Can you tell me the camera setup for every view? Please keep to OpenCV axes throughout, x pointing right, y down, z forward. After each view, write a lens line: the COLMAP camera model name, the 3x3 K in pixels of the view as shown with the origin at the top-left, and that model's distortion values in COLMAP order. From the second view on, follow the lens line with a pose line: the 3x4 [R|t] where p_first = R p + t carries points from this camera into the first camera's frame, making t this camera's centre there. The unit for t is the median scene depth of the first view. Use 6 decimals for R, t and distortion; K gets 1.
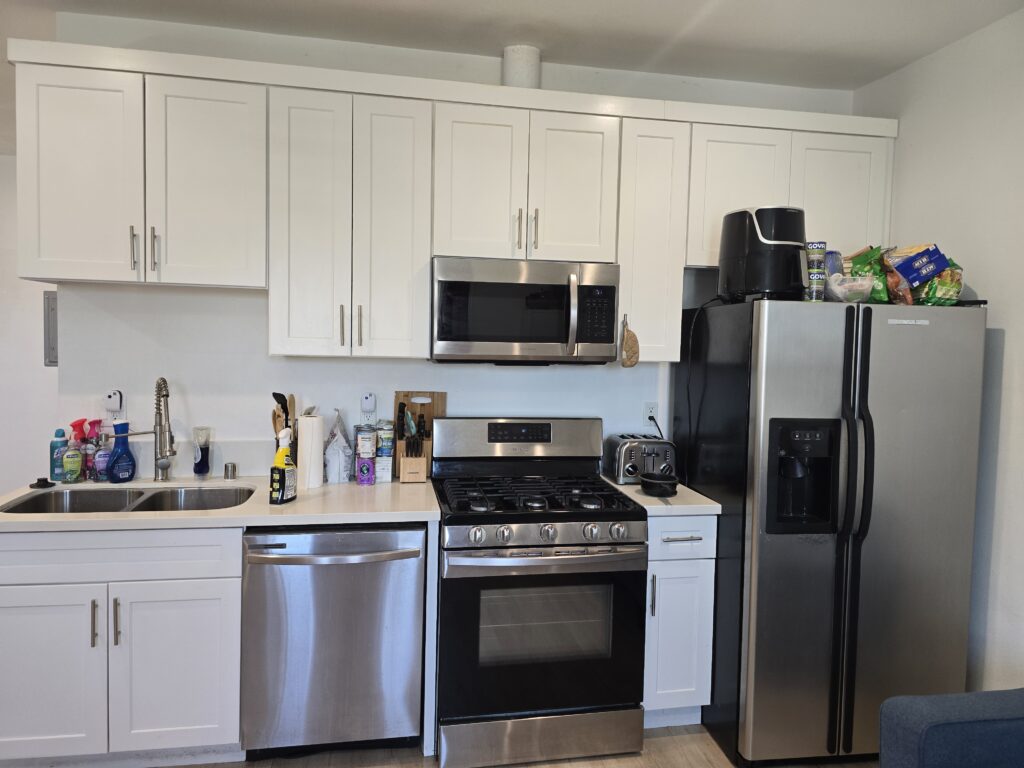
lens RADIAL K [[692.8, 0, 513.7], [0, 692.8, 378.6], [0, 0, 1]] dist [0.042163, -0.023452]
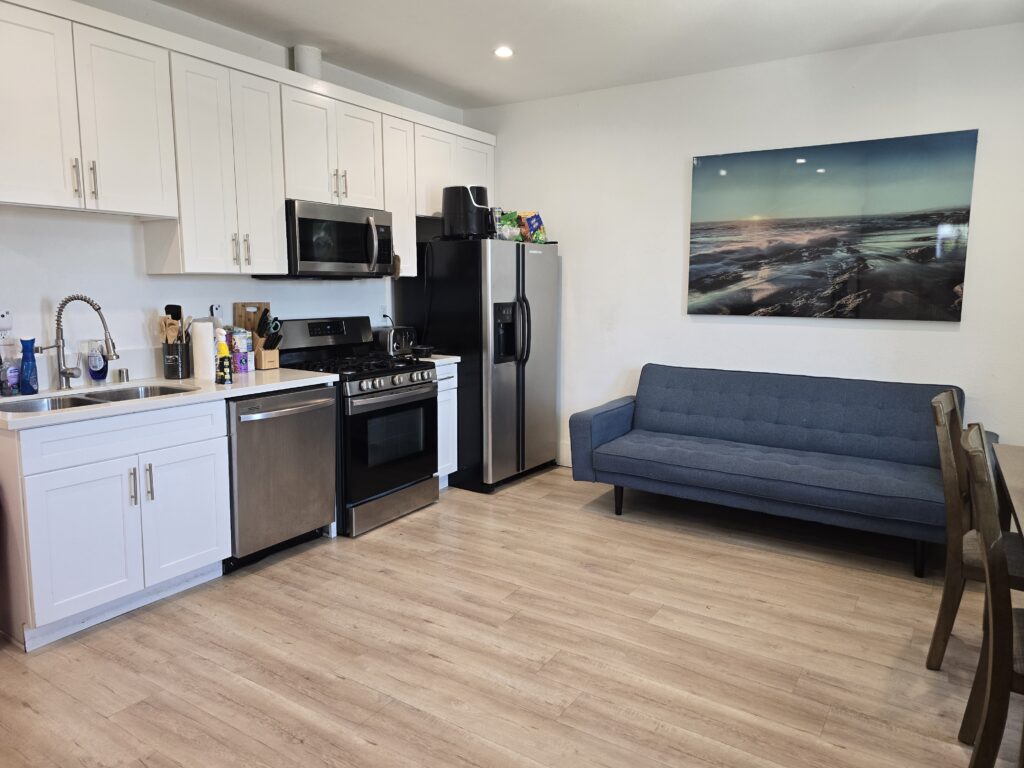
lens RADIAL K [[692.8, 0, 508.7], [0, 692.8, 382.7], [0, 0, 1]] dist [0.042163, -0.023452]
pose [[0.687348, -0.124993, 0.715493, -0.874241], [0.053326, 0.991107, 0.121914, 0.039902], [-0.724368, -0.045643, 0.687900, -0.295207]]
